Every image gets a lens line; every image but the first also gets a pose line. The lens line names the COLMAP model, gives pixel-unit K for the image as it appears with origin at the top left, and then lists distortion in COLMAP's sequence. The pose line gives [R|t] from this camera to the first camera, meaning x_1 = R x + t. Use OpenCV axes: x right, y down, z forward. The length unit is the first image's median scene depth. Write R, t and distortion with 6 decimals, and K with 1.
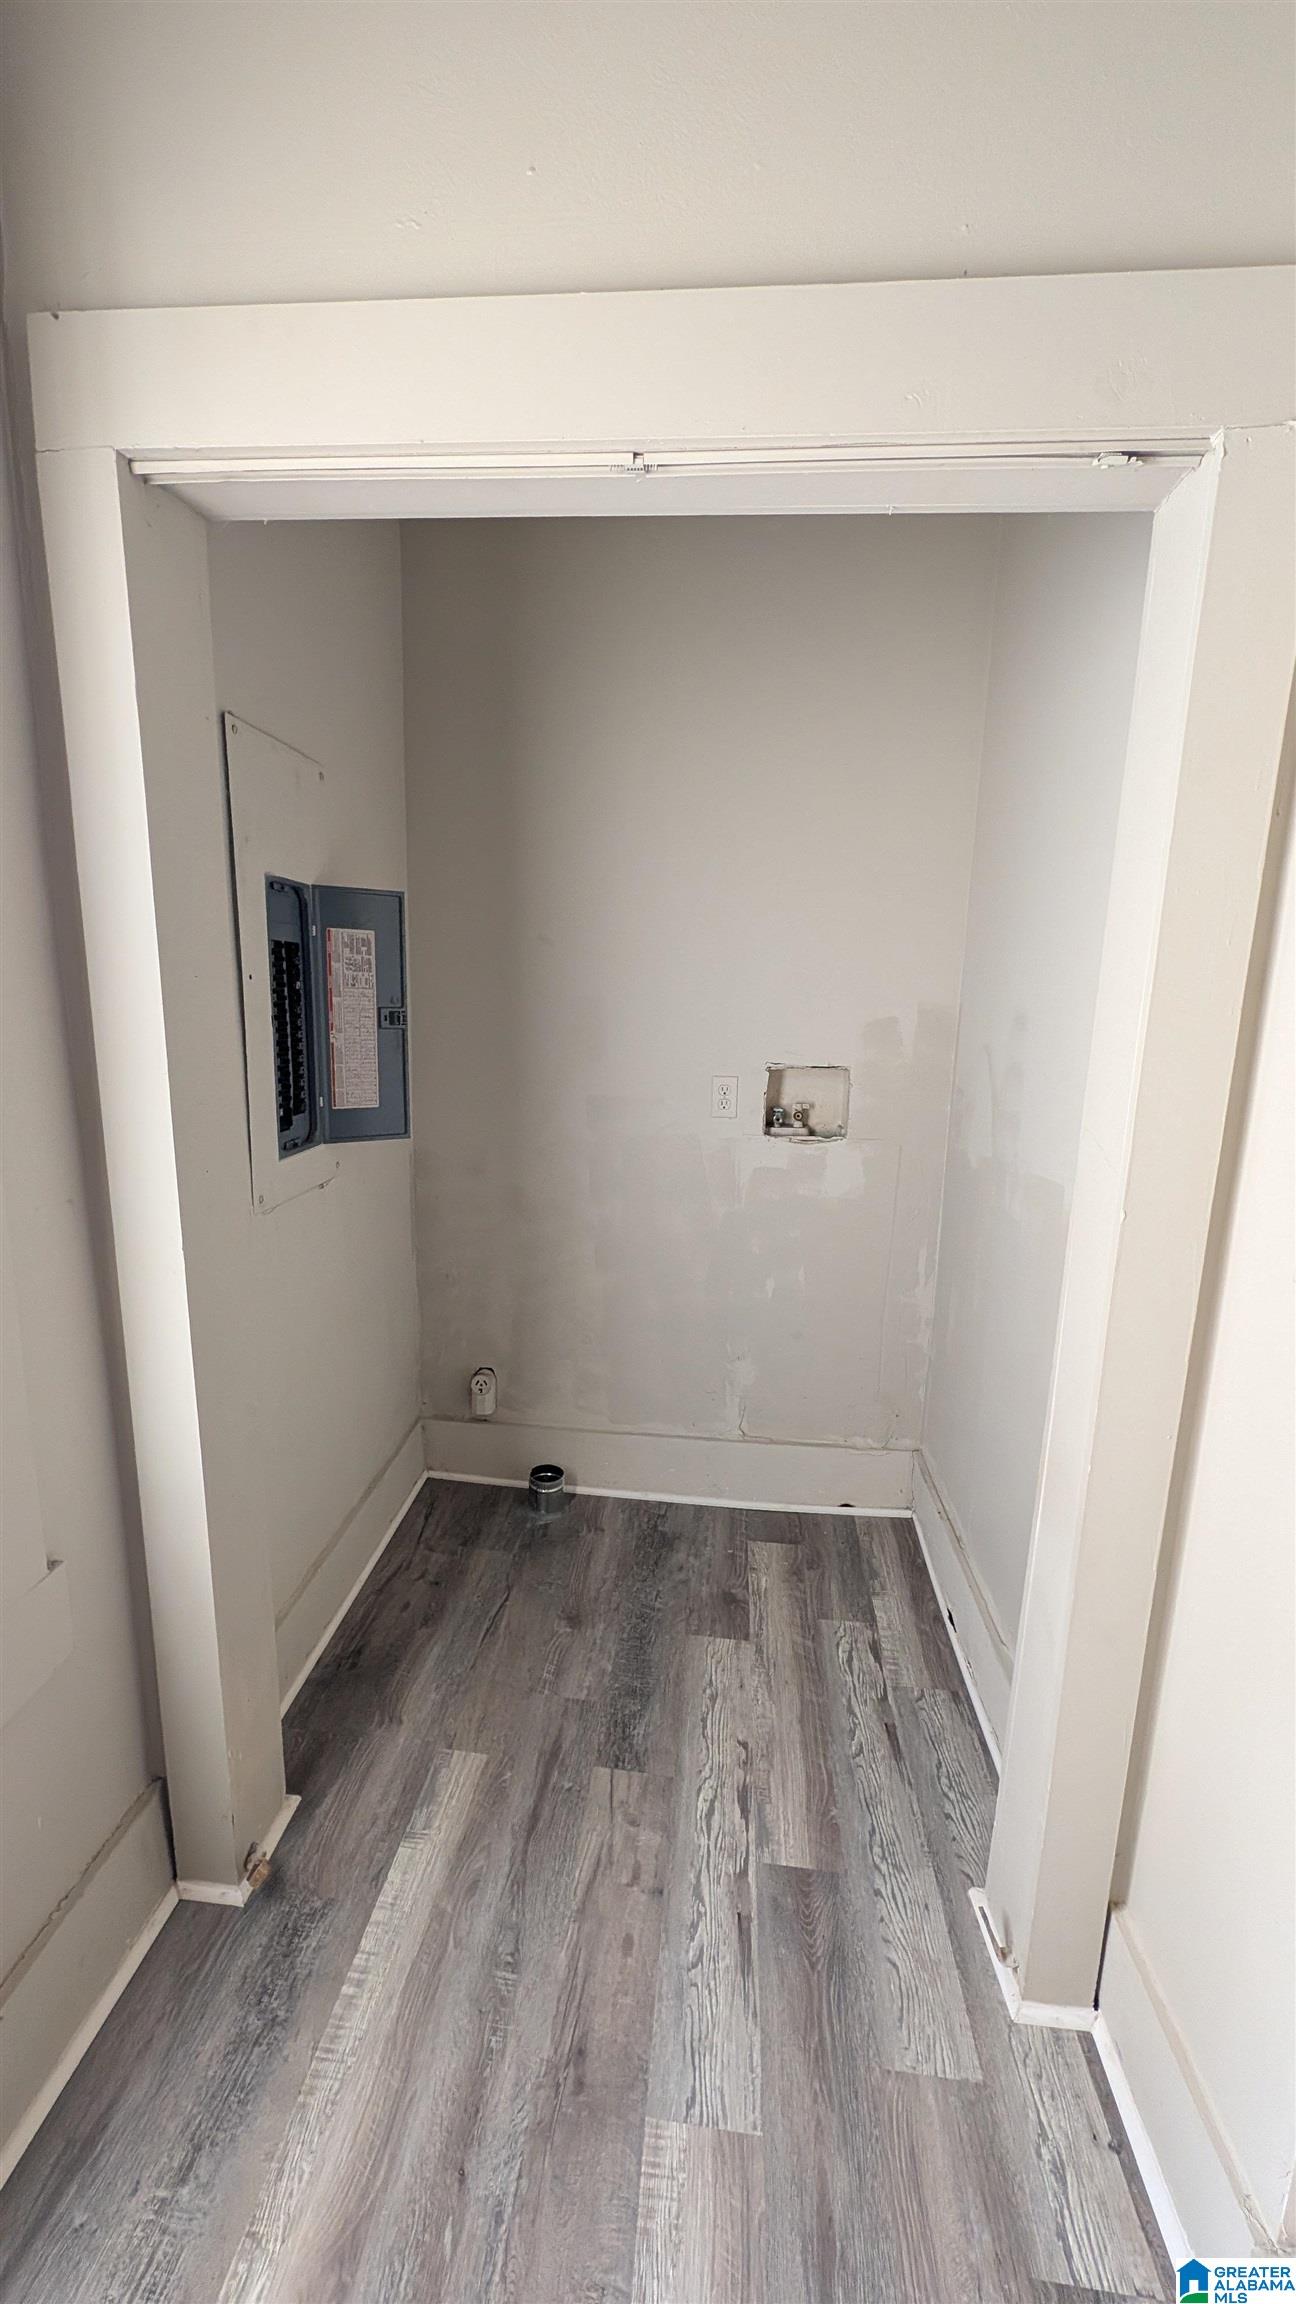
lens RADIAL K [[870.1, 0, 648.7], [0, 870.1, 1153.0], [0, 0, 1]] dist [0.000558, 0.000216]
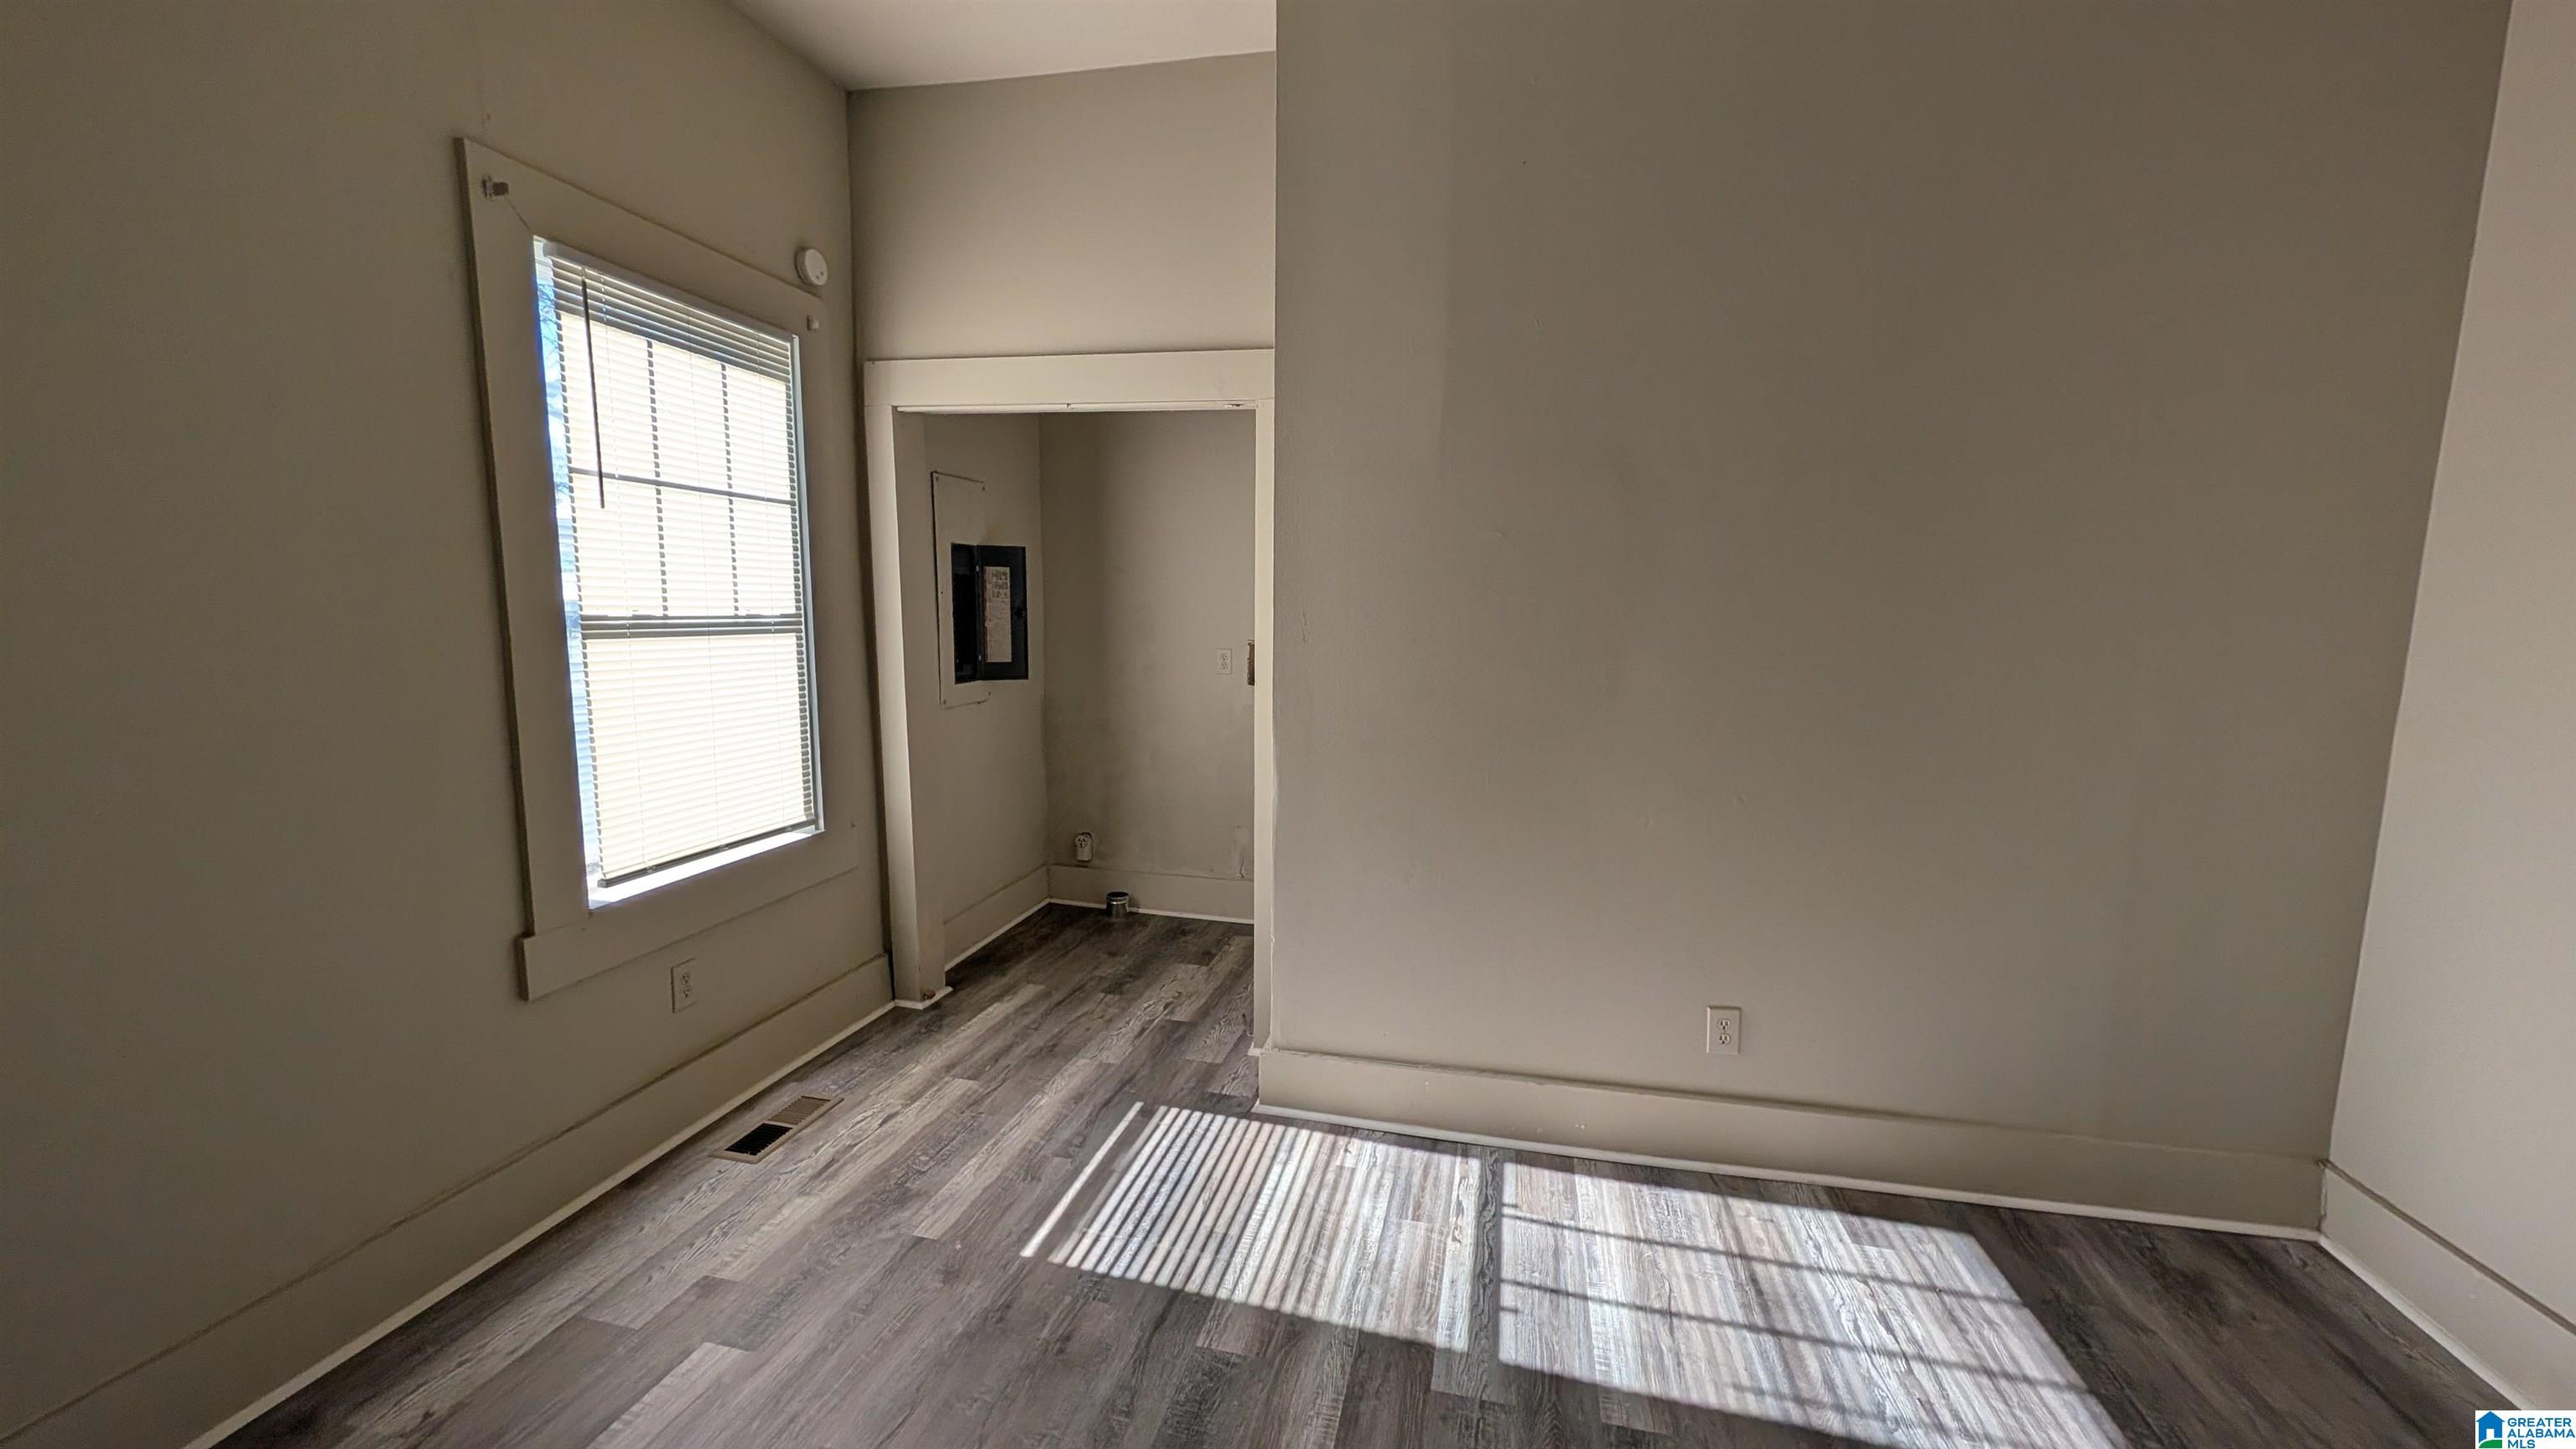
lens RADIAL K [[972.8, 0, 1290.3], [0, 972.8, 727.5], [0, 0, 1]] dist [0.000558, 0.000216]
pose [[0.991283, 0.001551, -0.131738, 0.606164], [-0.009529, 0.998156, -0.059953, 0.226186], [0.131402, 0.060686, 0.989470, -1.054351]]
